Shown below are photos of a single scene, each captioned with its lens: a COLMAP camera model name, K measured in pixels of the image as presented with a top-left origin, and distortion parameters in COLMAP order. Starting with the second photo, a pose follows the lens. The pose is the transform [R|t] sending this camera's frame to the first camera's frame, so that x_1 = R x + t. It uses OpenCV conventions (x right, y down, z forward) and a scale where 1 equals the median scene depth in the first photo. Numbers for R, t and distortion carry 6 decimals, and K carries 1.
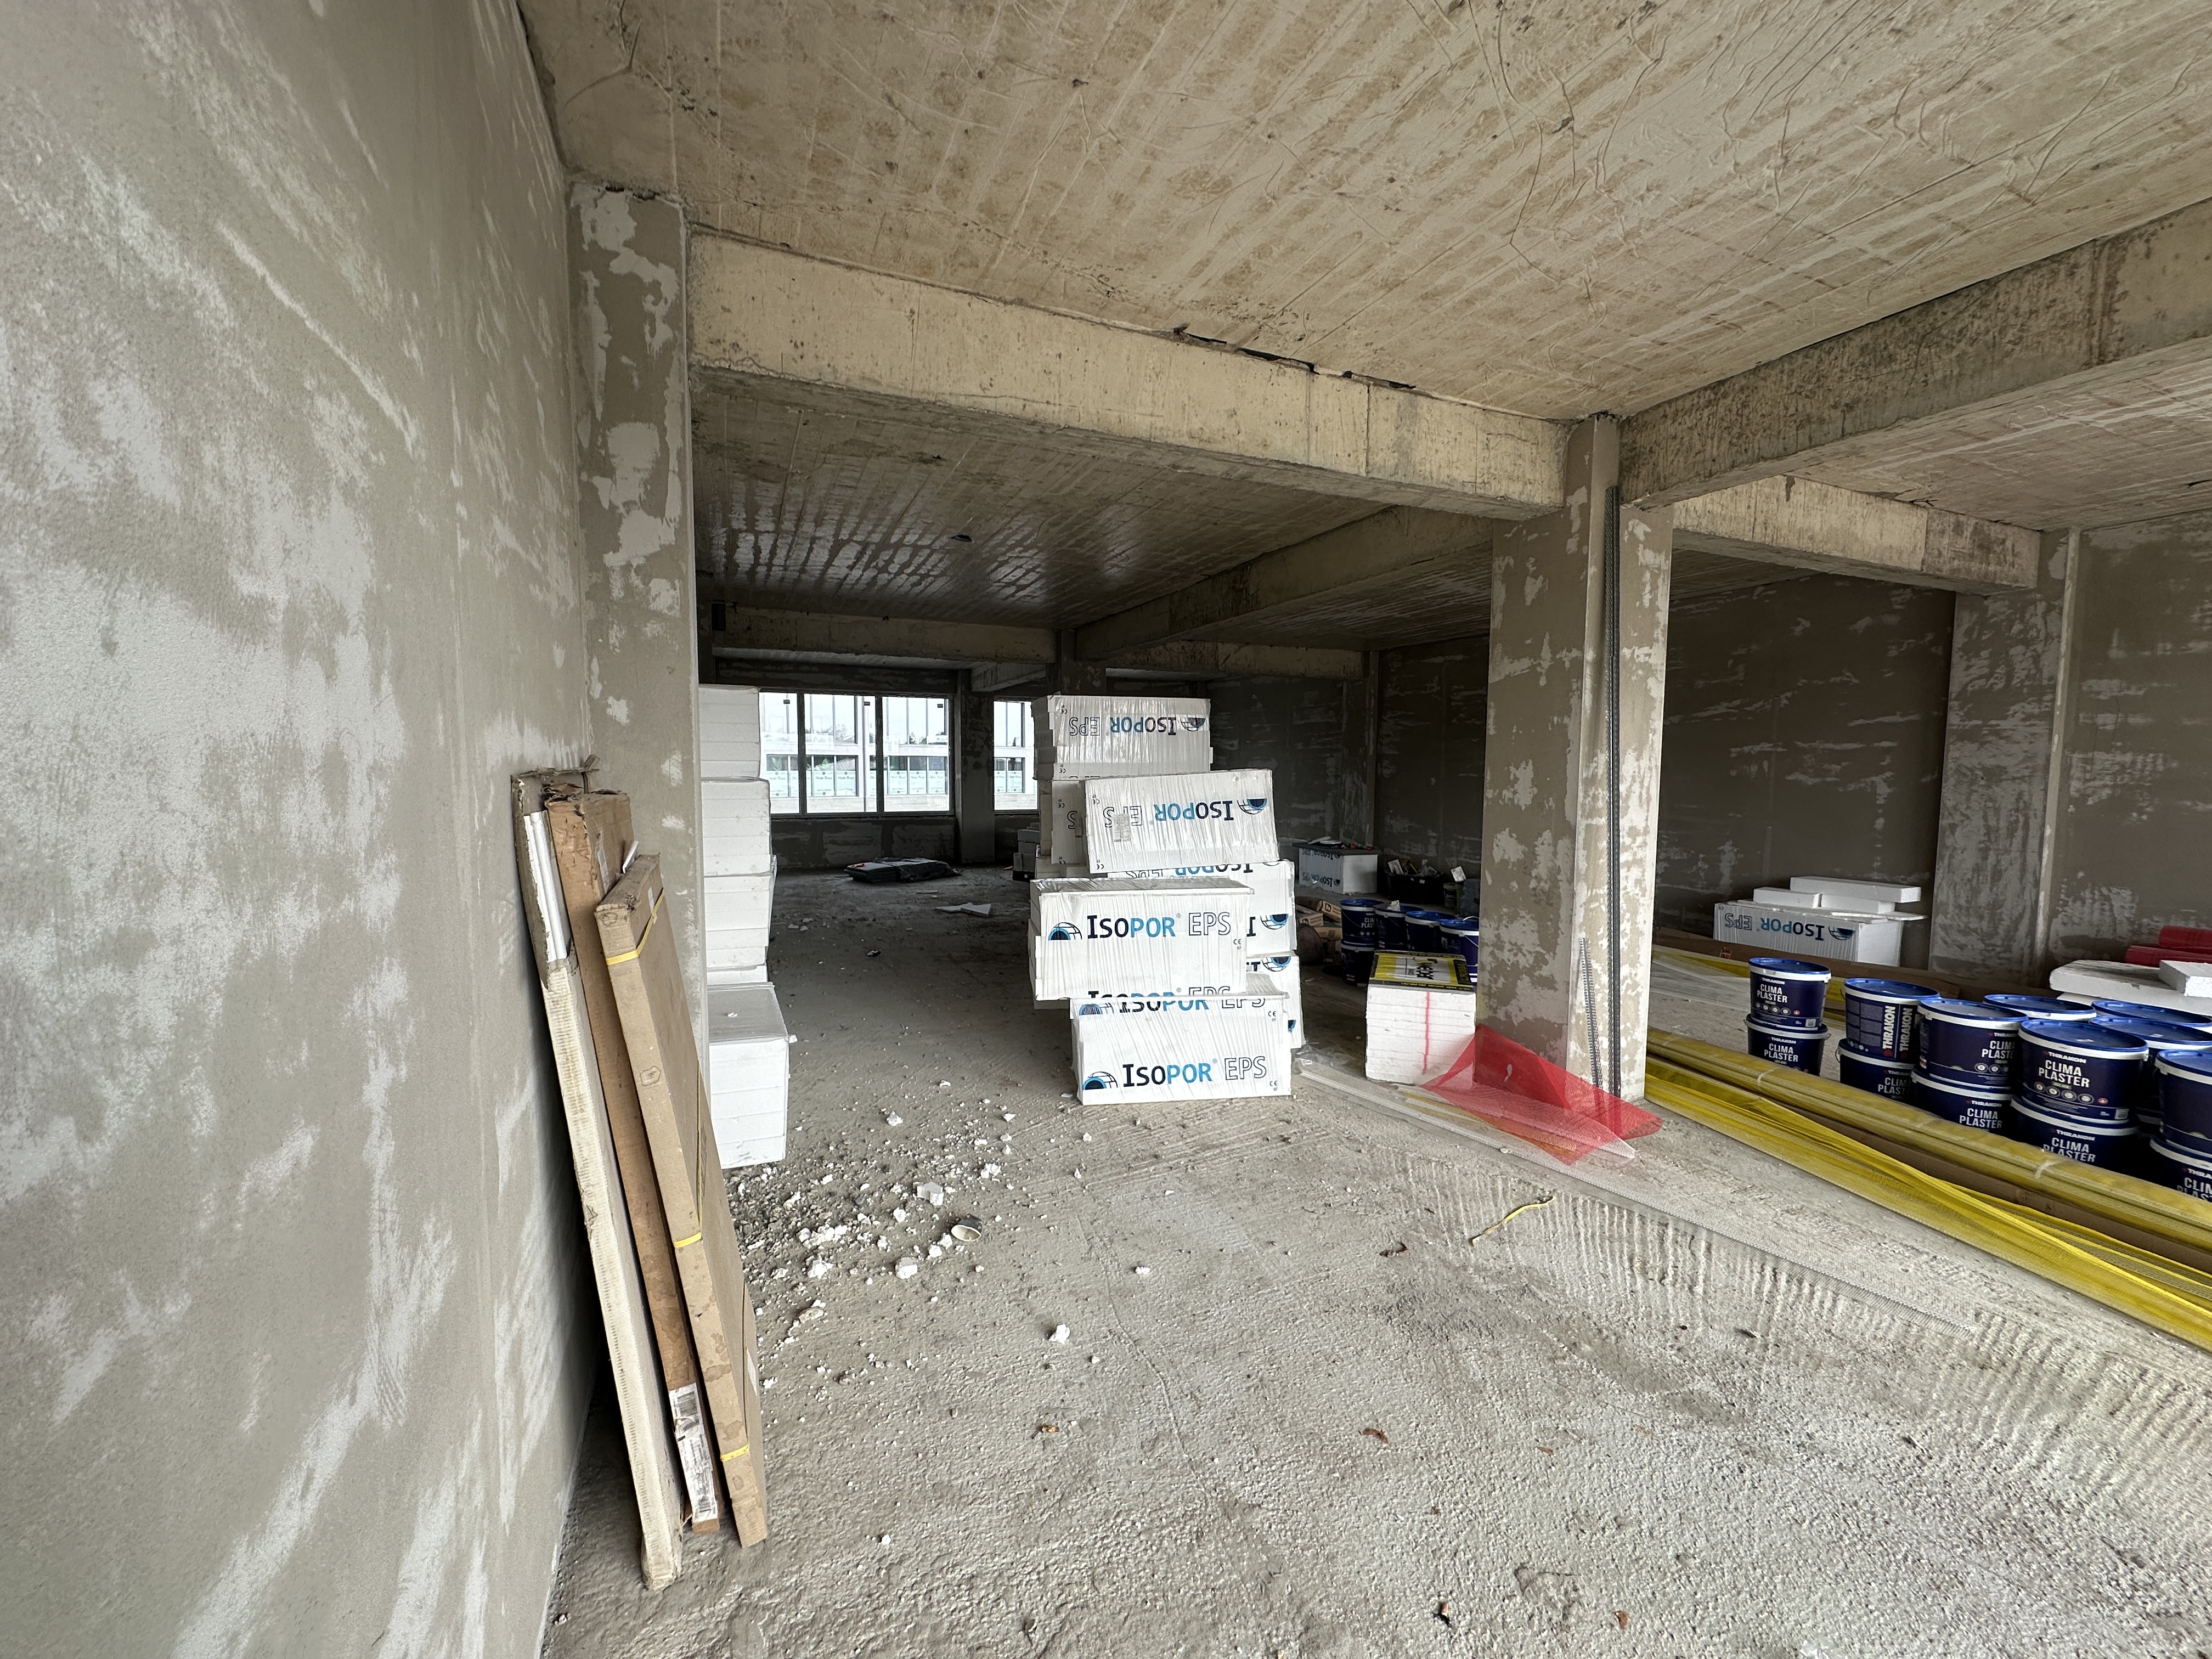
lens RADIAL K [[910.6, 0, 1098.3], [0, 910.6, 825.0], [0, 0, 1]] dist [0.001527, 0.001103]
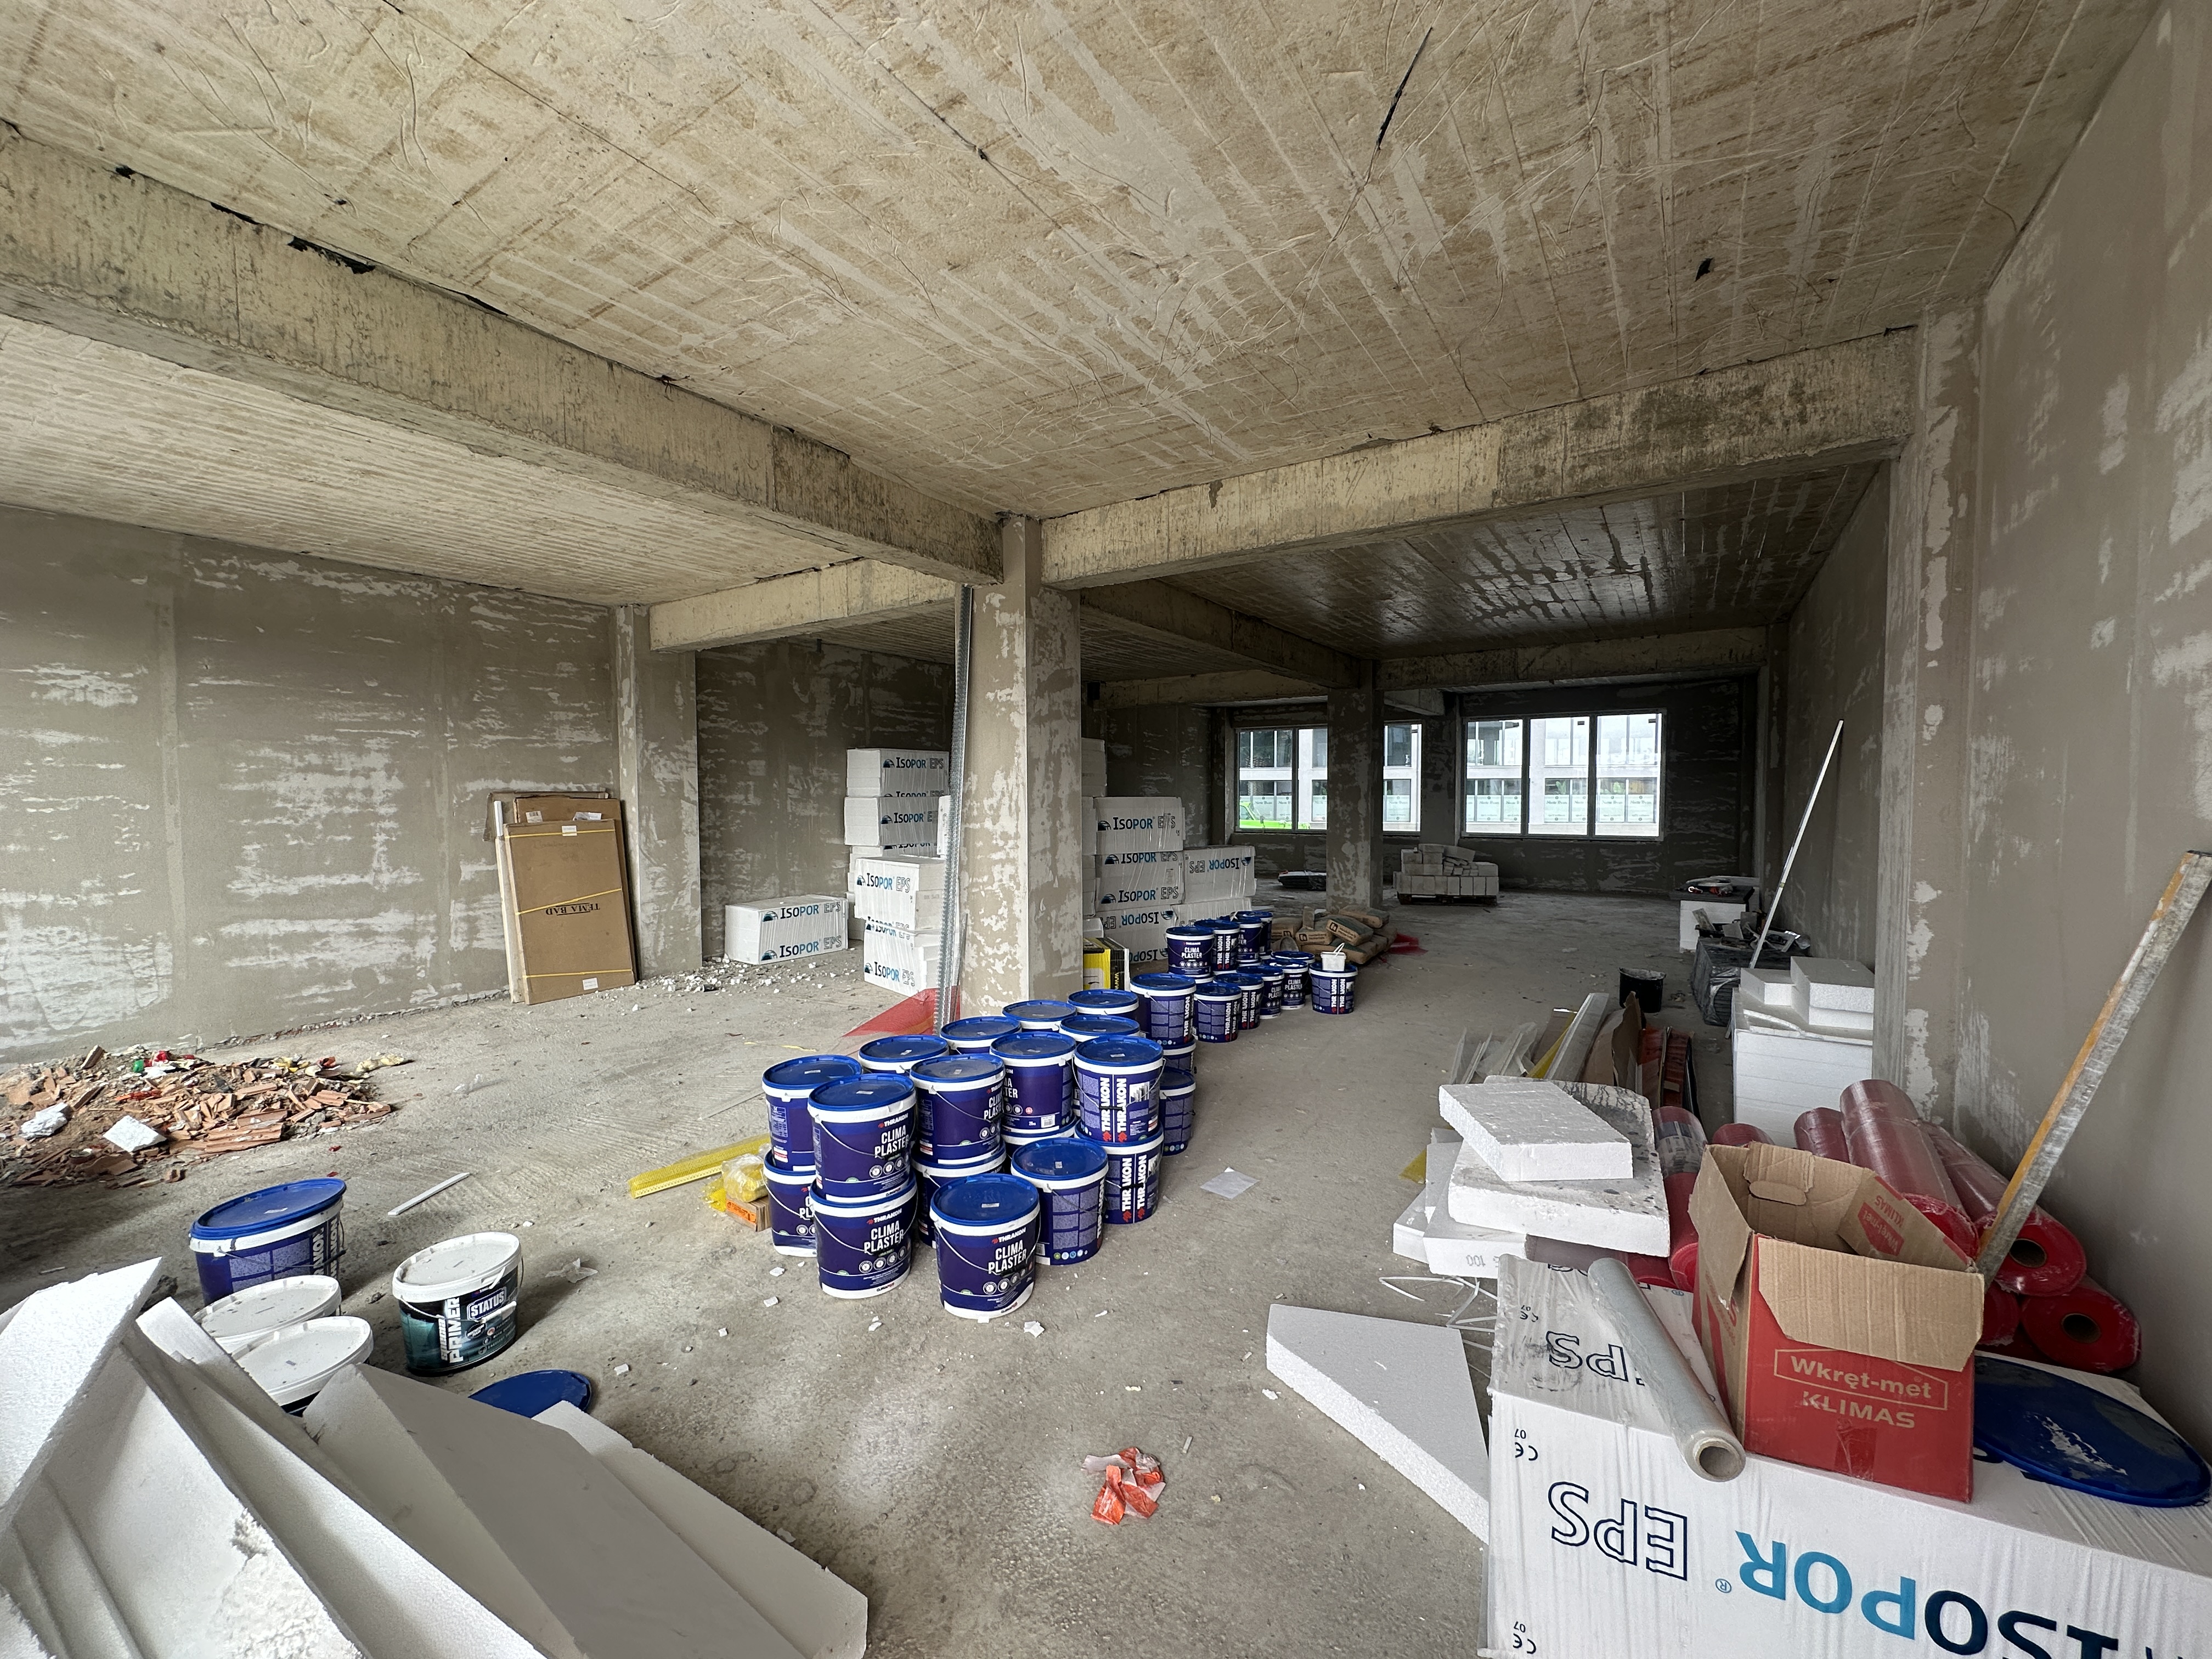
lens RADIAL K [[910.6, 0, 1103.9], [0, 910.6, 830.6], [0, 0, 1]] dist [0.001527, 0.001103]
pose [[0.521946, 0.028439, -0.852504, 1.344069], [-0.046942, 0.998887, 0.004582, -0.009229], [0.851686, 0.037627, 0.522701, 0.357755]]
